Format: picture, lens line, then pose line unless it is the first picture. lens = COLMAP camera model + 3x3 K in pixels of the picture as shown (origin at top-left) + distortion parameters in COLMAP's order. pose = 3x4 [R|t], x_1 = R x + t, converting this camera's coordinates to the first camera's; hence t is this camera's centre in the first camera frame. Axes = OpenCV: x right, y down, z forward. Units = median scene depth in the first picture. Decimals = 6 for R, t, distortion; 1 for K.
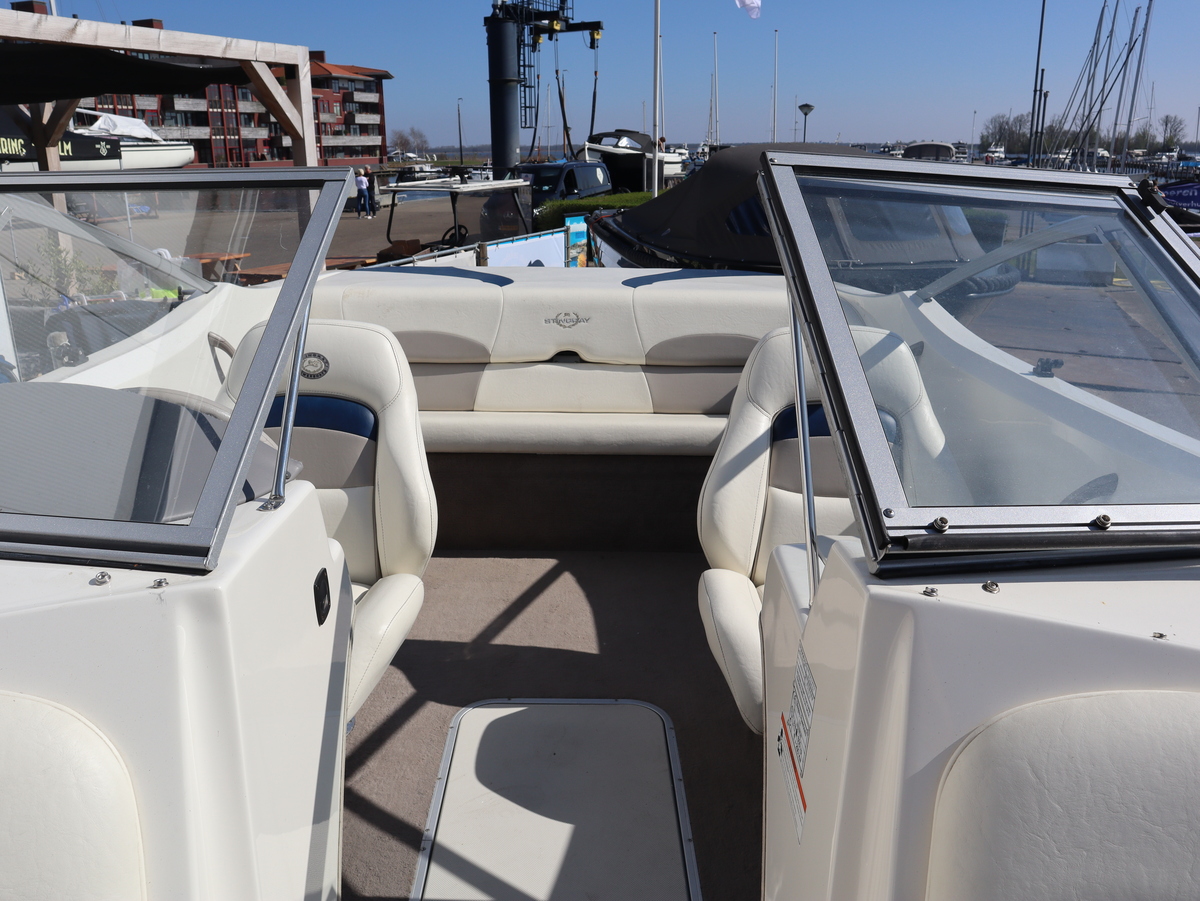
lens RADIAL K [[940.7, 0, 594.5], [0, 940.7, 451.6], [0, 0, 1]] dist [-0.124940, 0.079625]
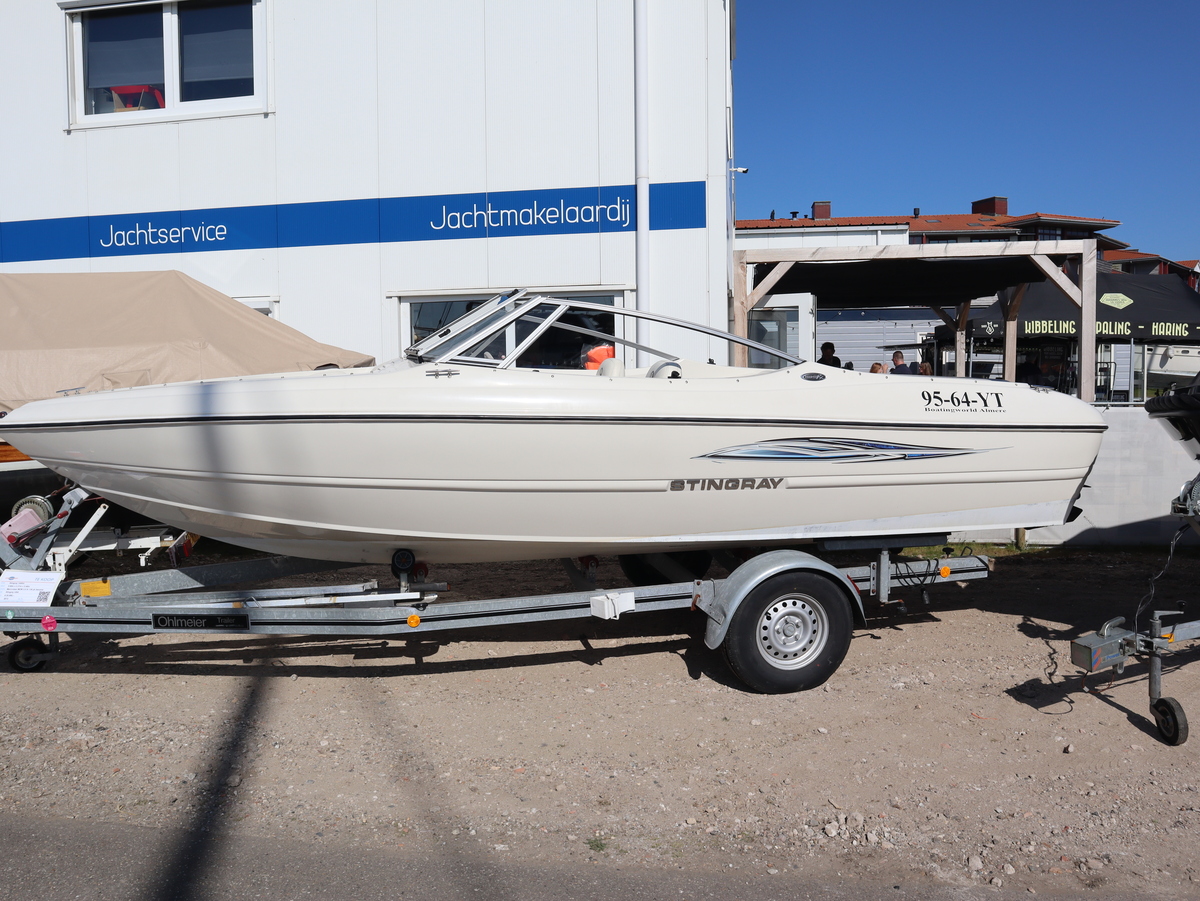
lens RADIAL K [[940.7, 0, 596.6], [0, 940.7, 445.9], [0, 0, 1]] dist [-0.124940, 0.079625]
pose [[0.203007, 0.078354, -0.976037, 1.677900], [-0.289731, 0.956965, 0.016562, 0.054521], [0.935331, 0.279426, 0.216973, 0.253660]]
